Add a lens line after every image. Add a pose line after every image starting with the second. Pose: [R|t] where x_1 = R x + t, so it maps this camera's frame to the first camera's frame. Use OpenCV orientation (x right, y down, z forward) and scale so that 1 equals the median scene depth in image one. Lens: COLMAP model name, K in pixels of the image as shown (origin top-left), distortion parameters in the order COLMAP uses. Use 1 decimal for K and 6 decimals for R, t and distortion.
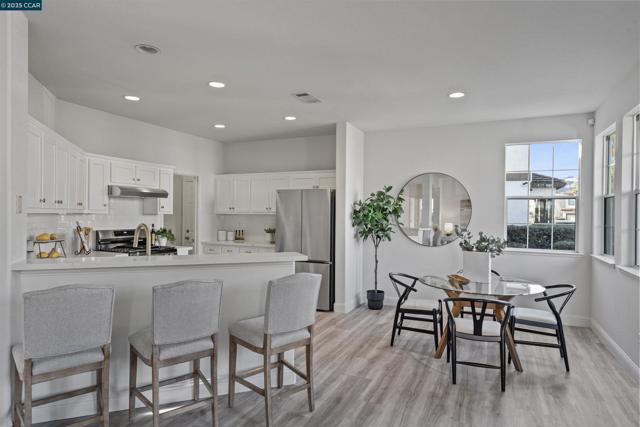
lens RADIAL K [[385.9, 0, 322.5], [0, 385.9, 213.5], [0, 0, 1]] dist [0.024463, 0.000444]
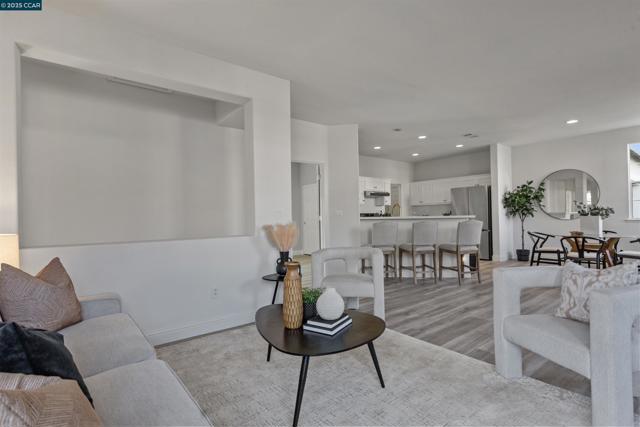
lens RADIAL K [[313.6, 0, 319.5], [0, 313.6, 215.4], [0, 0, 1]] dist [0.003881, 0.000771]
pose [[0.888076, -0.027558, -0.458869, -0.004269], [0.026317, 0.999612, -0.009099, 0.055443], [0.458942, -0.003995, 0.888457, -0.493929]]
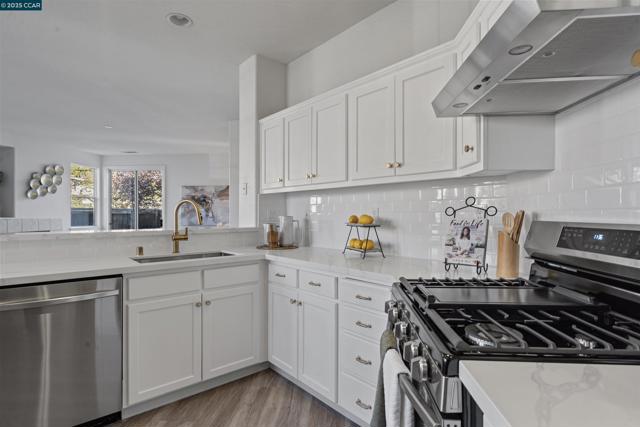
lens RADIAL K [[330.1, 0, 321.8], [0, 330.1, 213.4], [0, 0, 1]] dist [0.001306, -0.000141]
pose [[-0.935340, -0.007968, -0.353661, -0.266044], [-0.007449, 0.999968, -0.002829, 0.033541], [0.353673, -0.000012, -0.935369, 1.026223]]
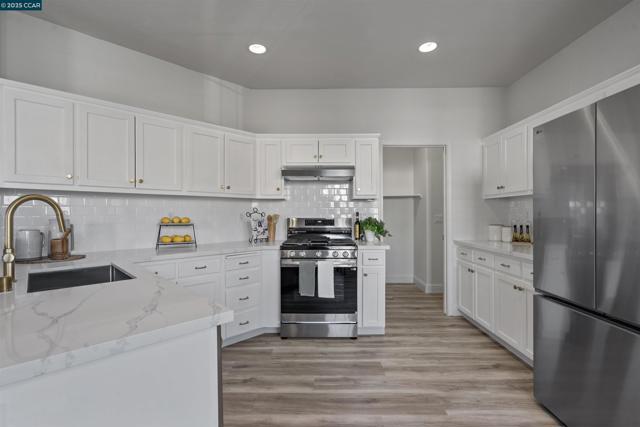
lens RADIAL K [[295.0, 0, 320.8], [0, 295.0, 215.0], [0, 0, 1]] dist [-0.000646, 0.000077]
pose [[0.402862, -0.011378, -0.915190, 0.082375], [0.006889, 0.999932, -0.009399, 0.036808], [0.915235, -0.002519, 0.402913, 0.677364]]
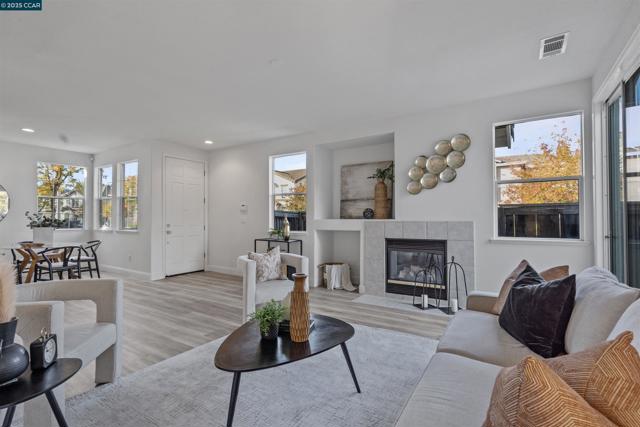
lens RADIAL K [[313.6, 0, 319.3], [0, 313.6, 210.7], [0, 0, 1]] dist [0.003881, 0.000771]
pose [[0.149618, 0.010946, 0.988683, -0.543726], [0.008687, 0.999886, -0.012385, 0.037452], [-0.988706, 0.010441, 0.149505, -0.271296]]
